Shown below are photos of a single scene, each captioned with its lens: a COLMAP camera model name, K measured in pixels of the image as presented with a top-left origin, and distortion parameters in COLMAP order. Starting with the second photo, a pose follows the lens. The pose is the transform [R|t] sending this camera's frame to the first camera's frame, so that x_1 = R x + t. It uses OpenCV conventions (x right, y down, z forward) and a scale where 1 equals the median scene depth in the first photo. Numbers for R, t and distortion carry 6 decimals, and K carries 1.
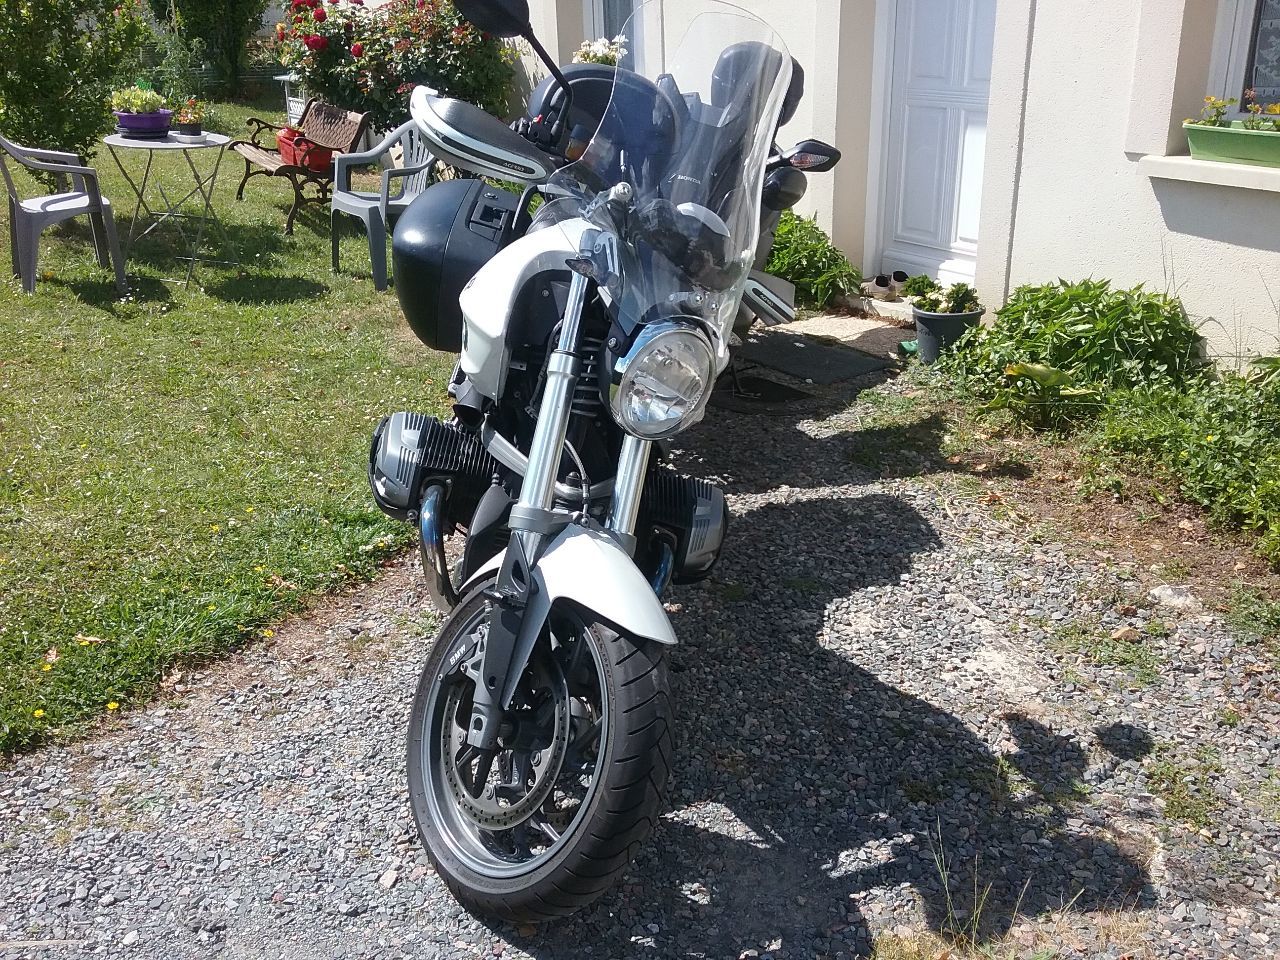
lens RADIAL K [[1160.9, 0, 624.3], [0, 1160.9, 479.5], [0, 0, 1]] dist [0.076093, -0.161228]
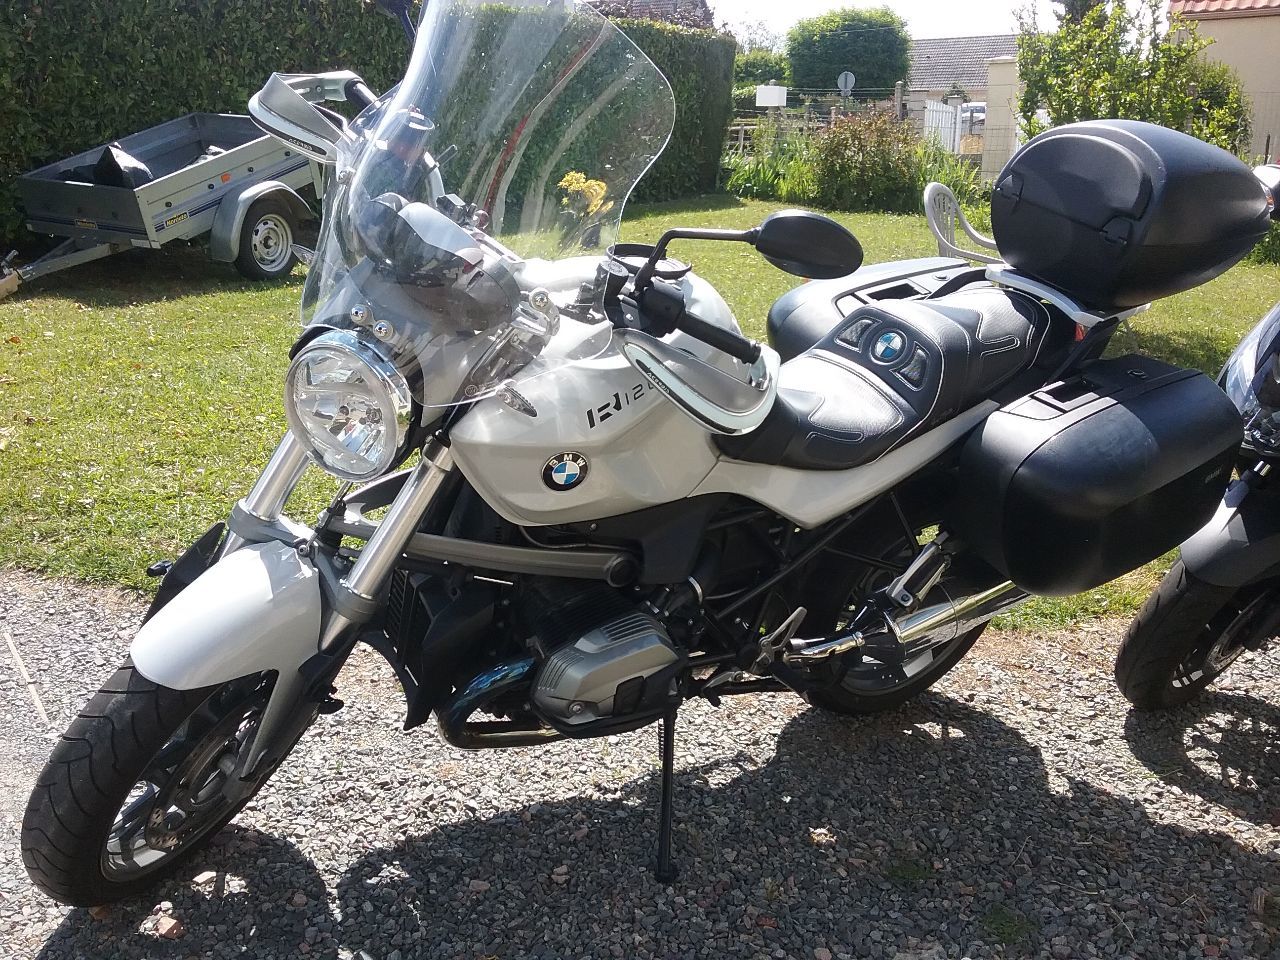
lens RADIAL K [[1160.9, 0, 624.3], [0, 1160.9, 479.5], [0, 0, 1]] dist [0.076093, -0.161228]
pose [[0.480591, 0.253389, -0.839539, 0.590824], [-0.350096, 0.933184, 0.081242, -0.123693], [0.804031, 0.254875, 0.537190, 0.519470]]
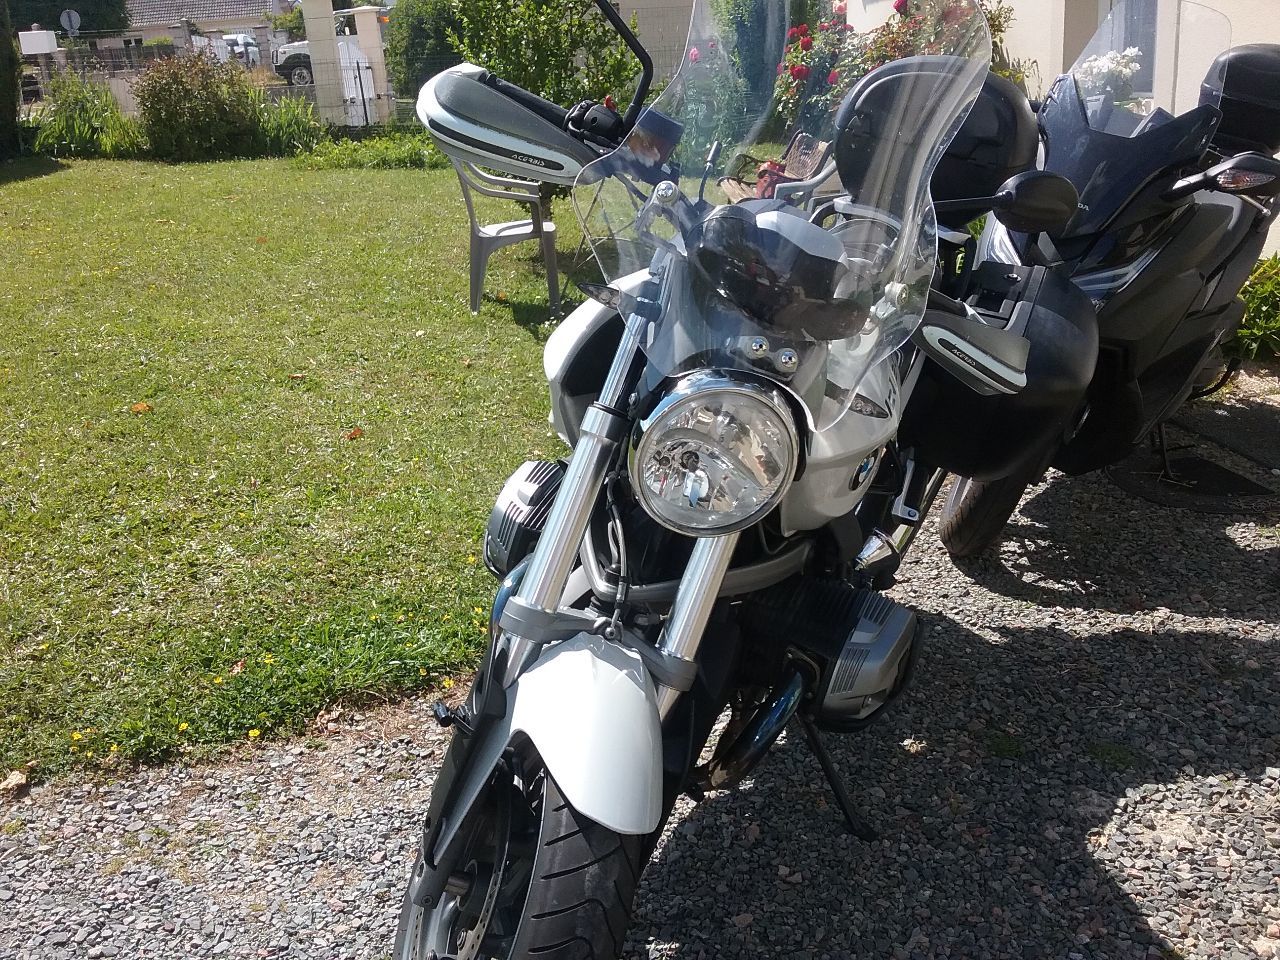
lens RADIAL K [[1160.9, 0, 624.3], [0, 1160.9, 479.5], [0, 0, 1]] dist [0.076093, -0.161228]
pose [[0.891059, 0.111046, -0.440094, 0.214581], [-0.125171, 0.992130, -0.003097, -0.044379], [0.436287, 0.057847, 0.897946, 0.237766]]
